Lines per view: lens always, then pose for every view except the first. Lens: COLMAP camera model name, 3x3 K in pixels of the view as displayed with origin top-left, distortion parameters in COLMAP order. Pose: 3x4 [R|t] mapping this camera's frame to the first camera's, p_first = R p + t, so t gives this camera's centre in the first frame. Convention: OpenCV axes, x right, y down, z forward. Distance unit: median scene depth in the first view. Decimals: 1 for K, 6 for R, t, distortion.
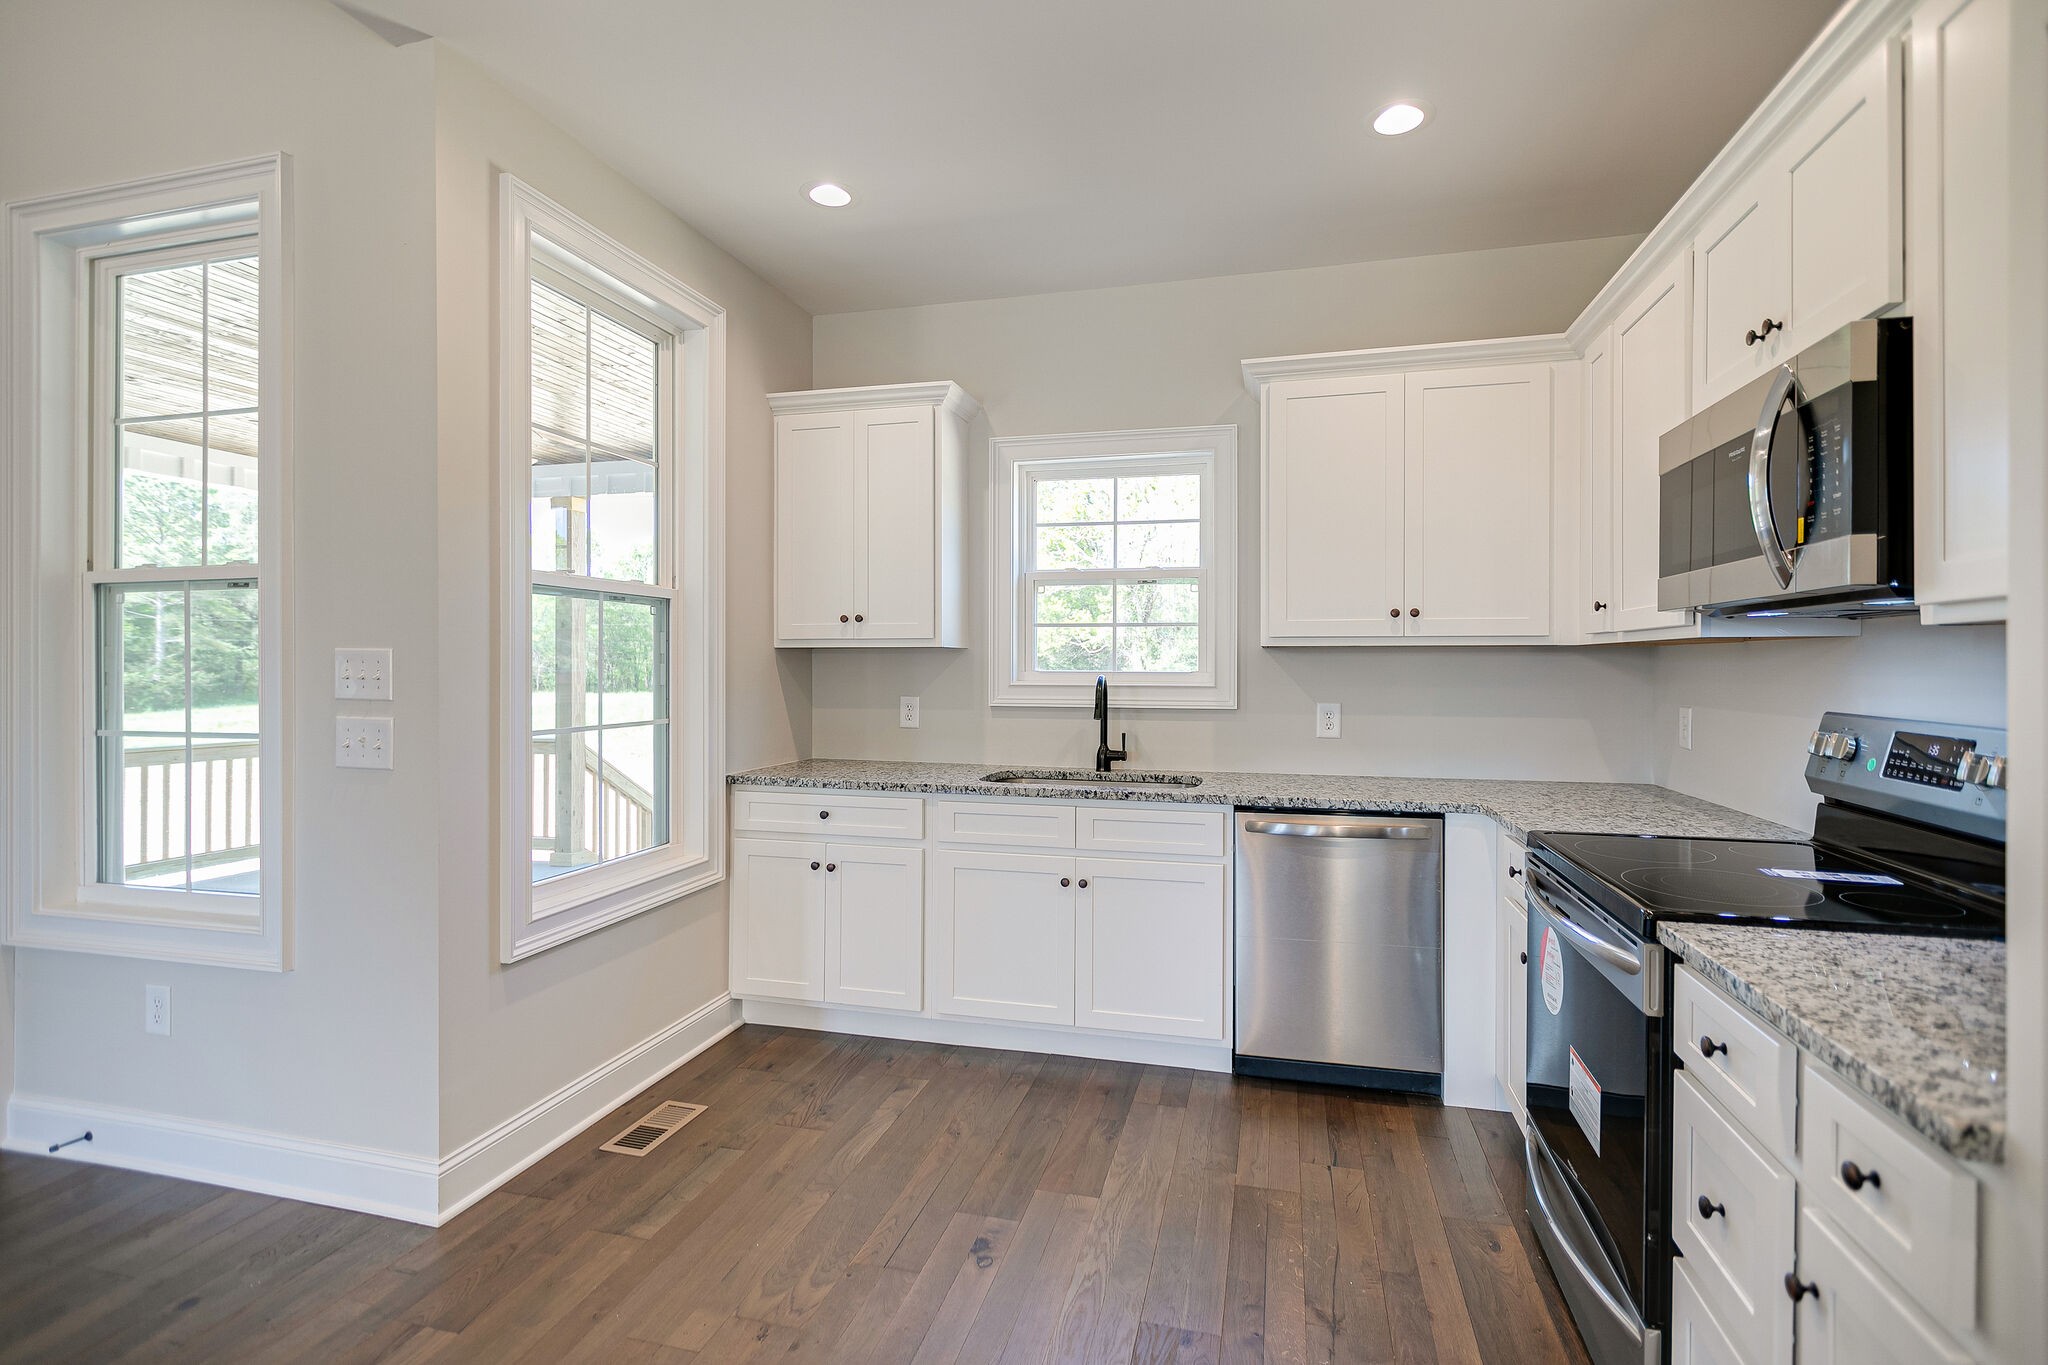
lens RADIAL K [[954.3, 0, 1053.3], [0, 954.3, 660.8], [0, 0, 1]] dist [0.003828, 0.001975]
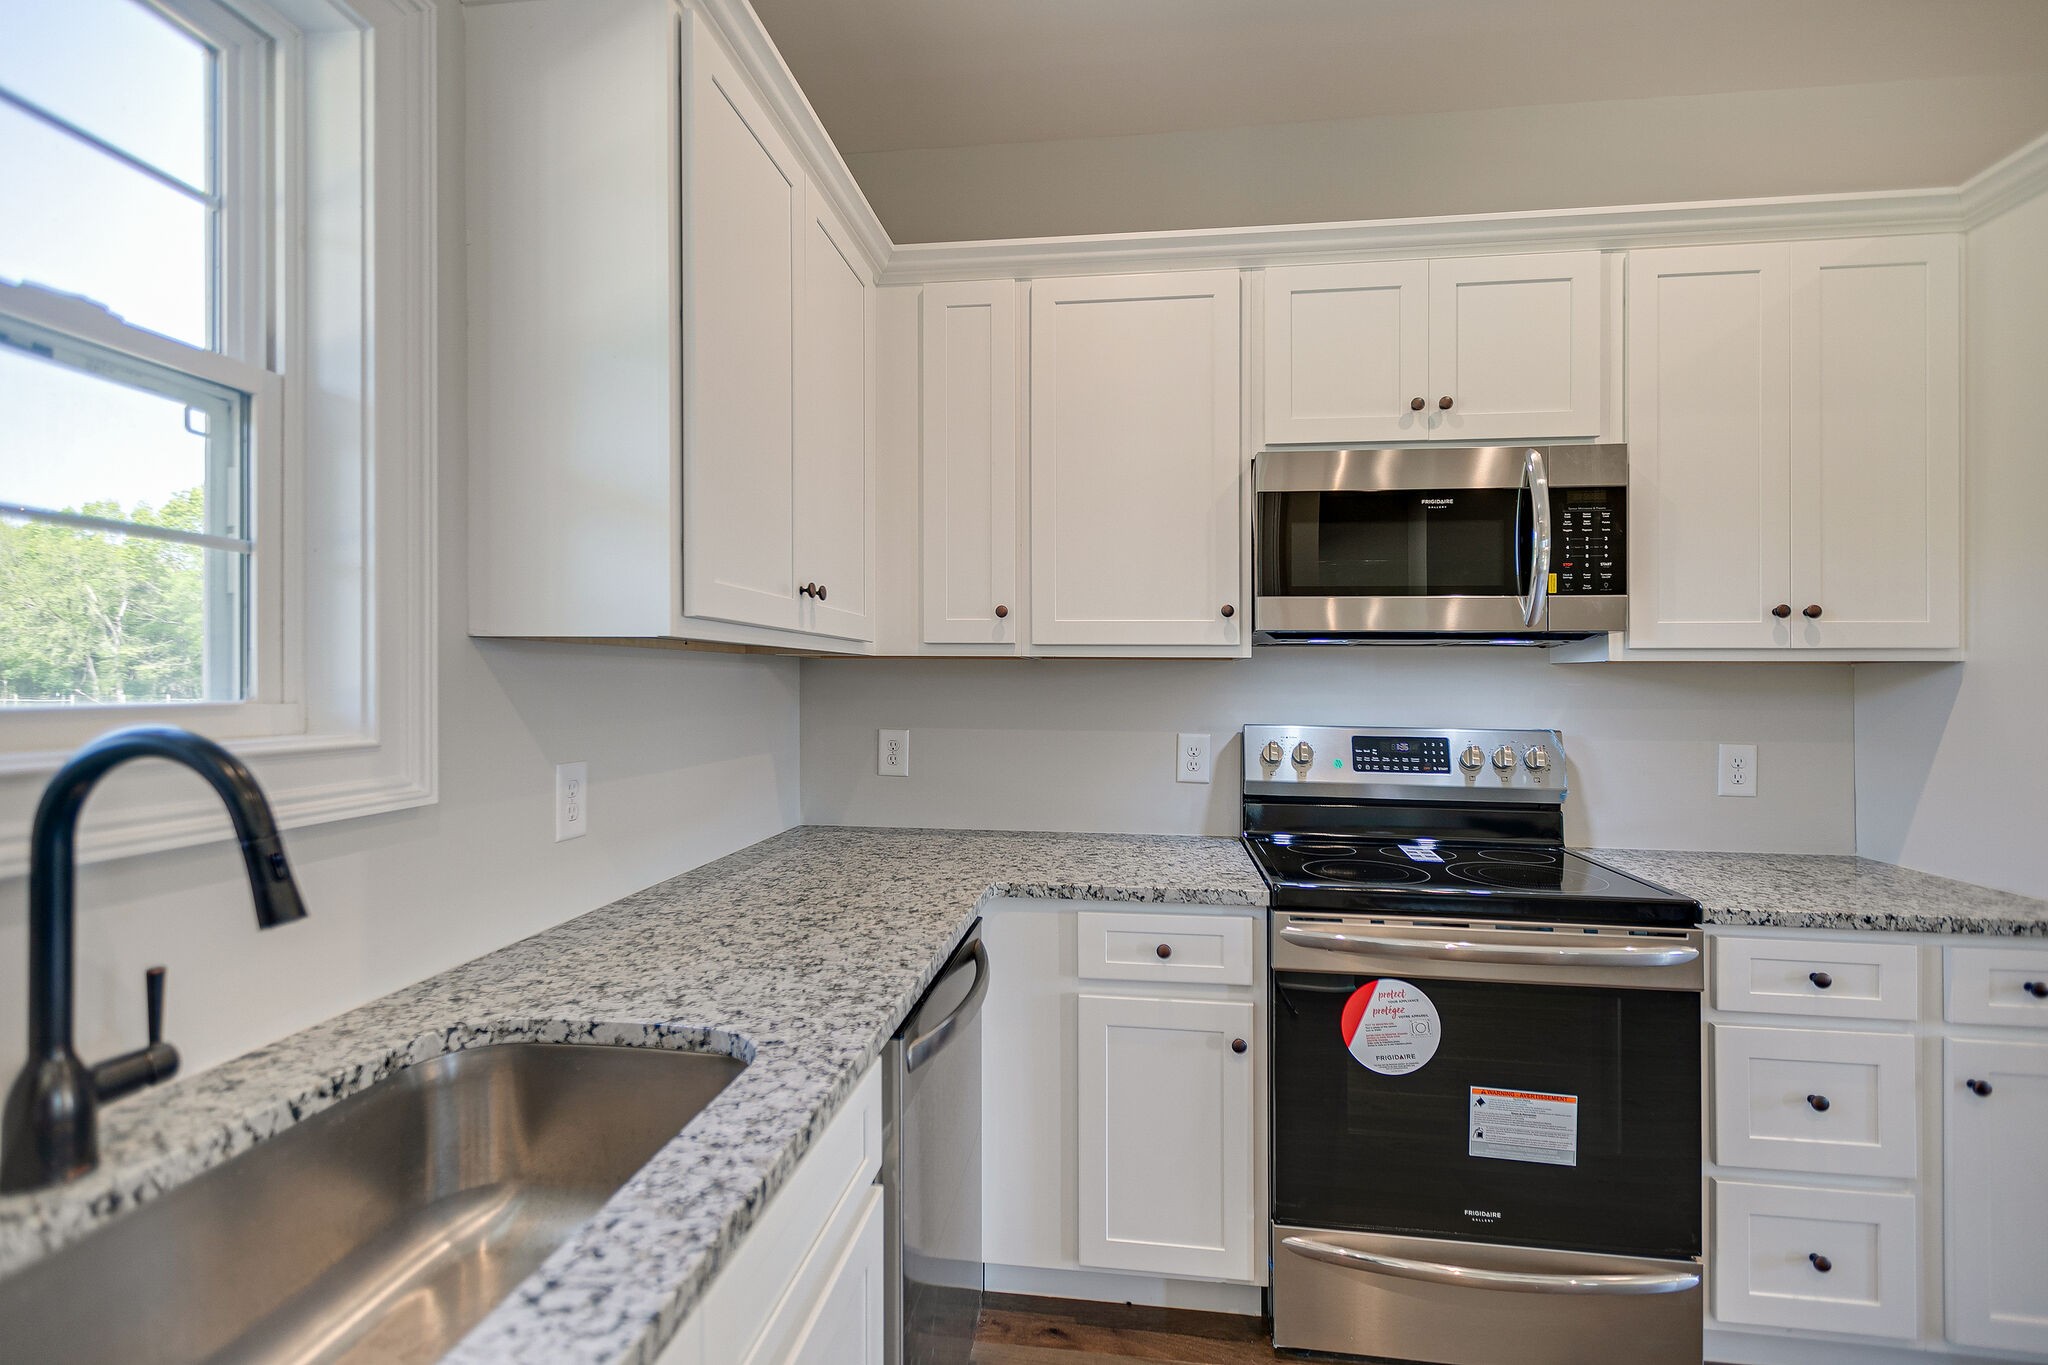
lens RADIAL K [[954.3, 0, 1021.7], [0, 954.3, 678.4], [0, 0, 1]] dist [0.003828, 0.001975]
pose [[-0.117153, 0.001805, 0.993112, -0.213173], [-0.011597, 0.999928, -0.003186, 0.002603], [-0.993046, -0.011890, -0.117124, 0.920428]]
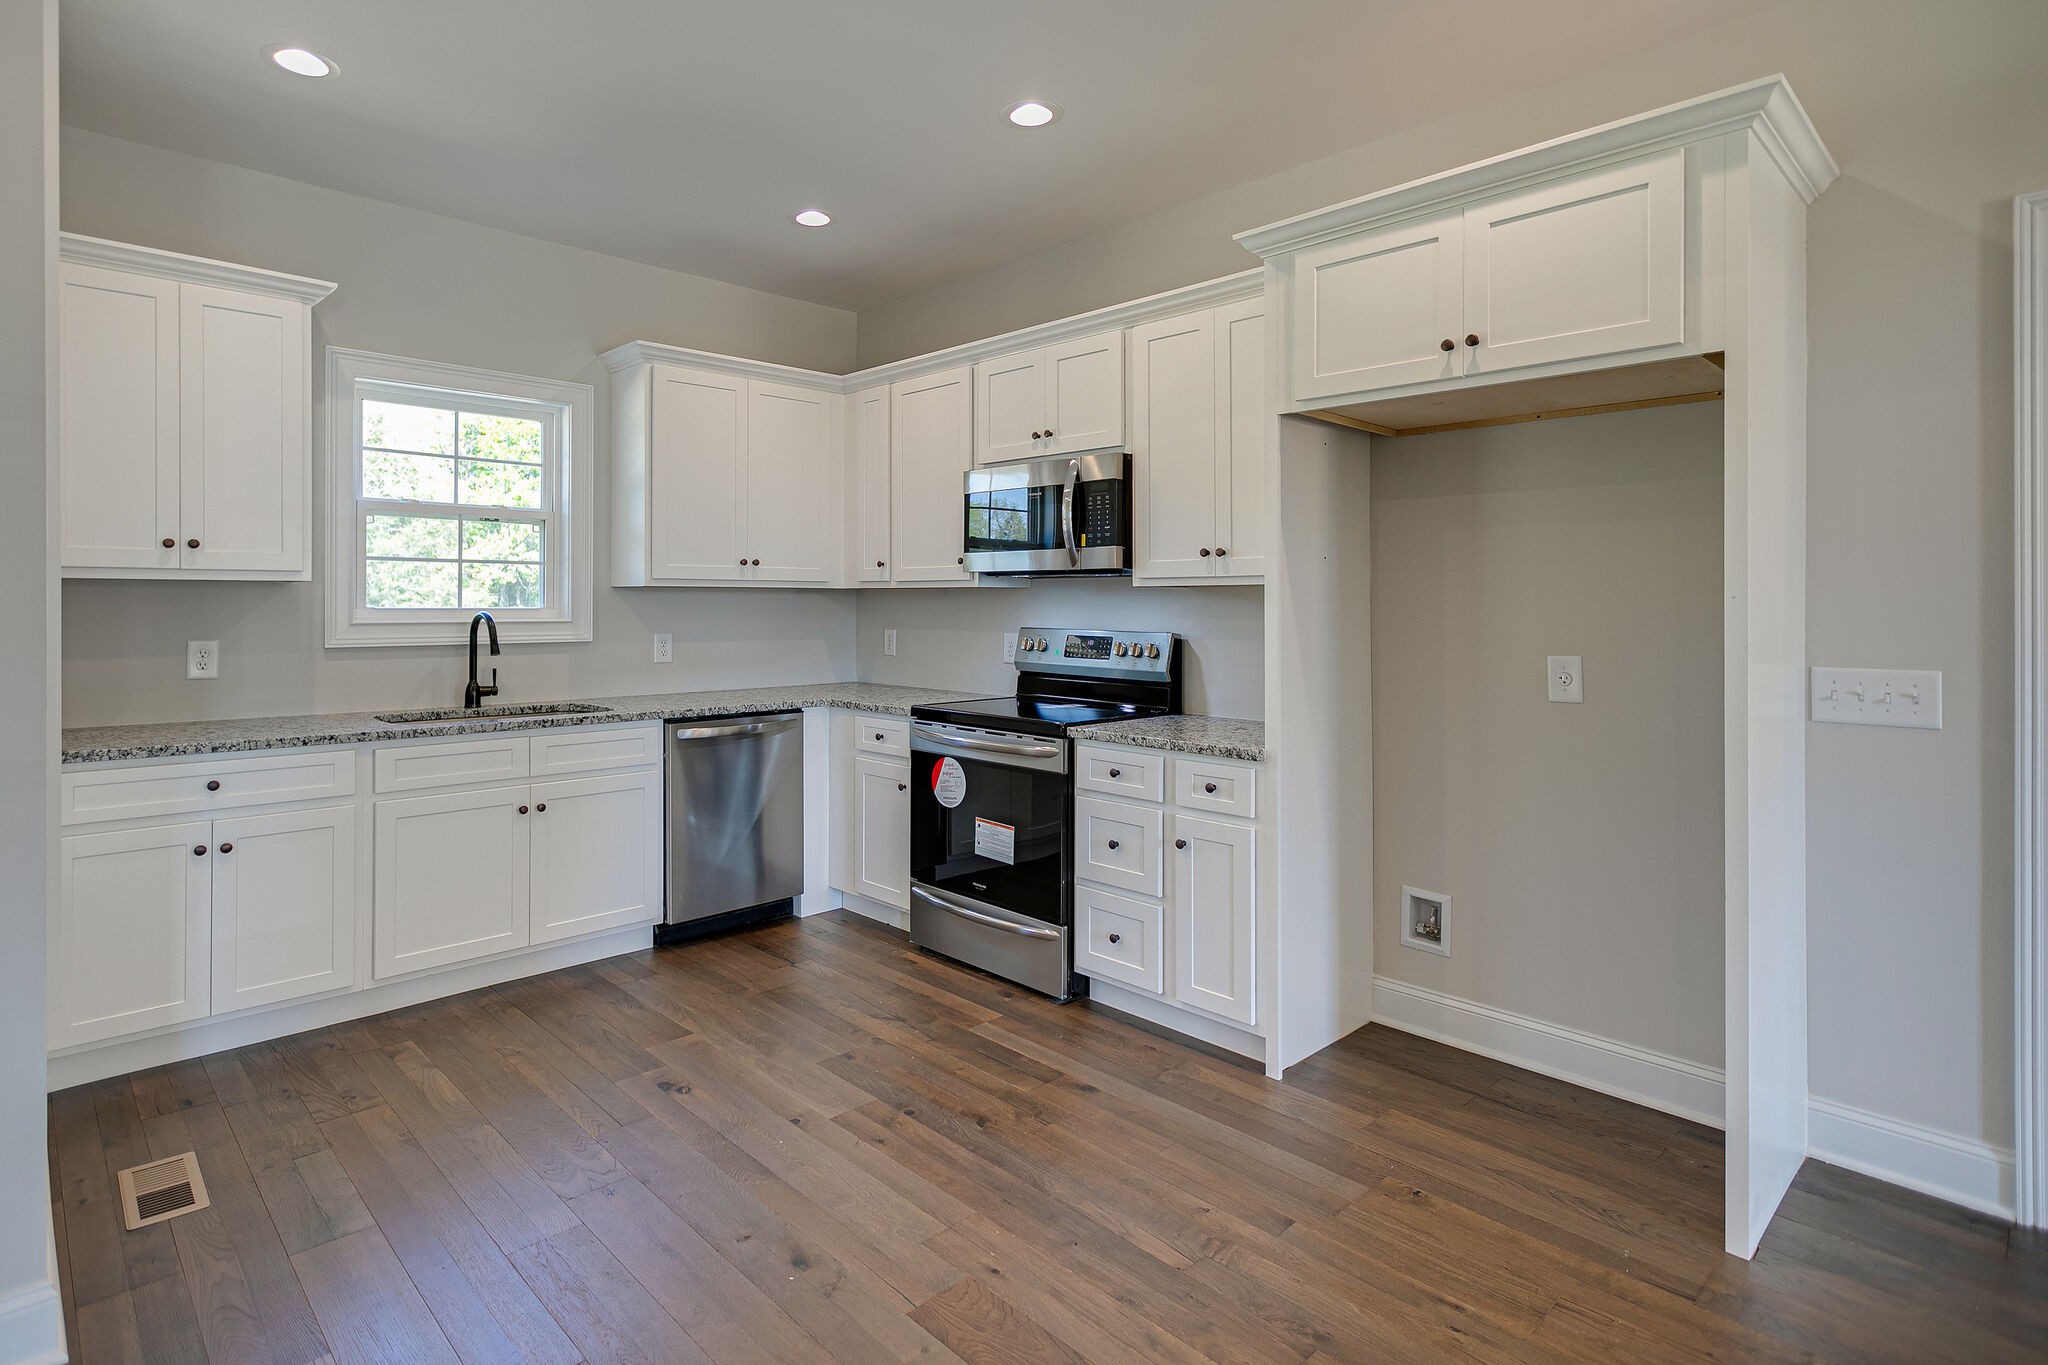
lens RADIAL K [[1033.3, 0, 934.3], [0, 1033.3, 586.0], [0, 0, 1]] dist [0.004488, -0.000232]
pose [[0.557588, 0.012817, 0.830019, -0.656091], [-0.005981, 0.999917, -0.011423, -0.002665], [-0.830096, 0.001405, 0.557618, -0.004535]]
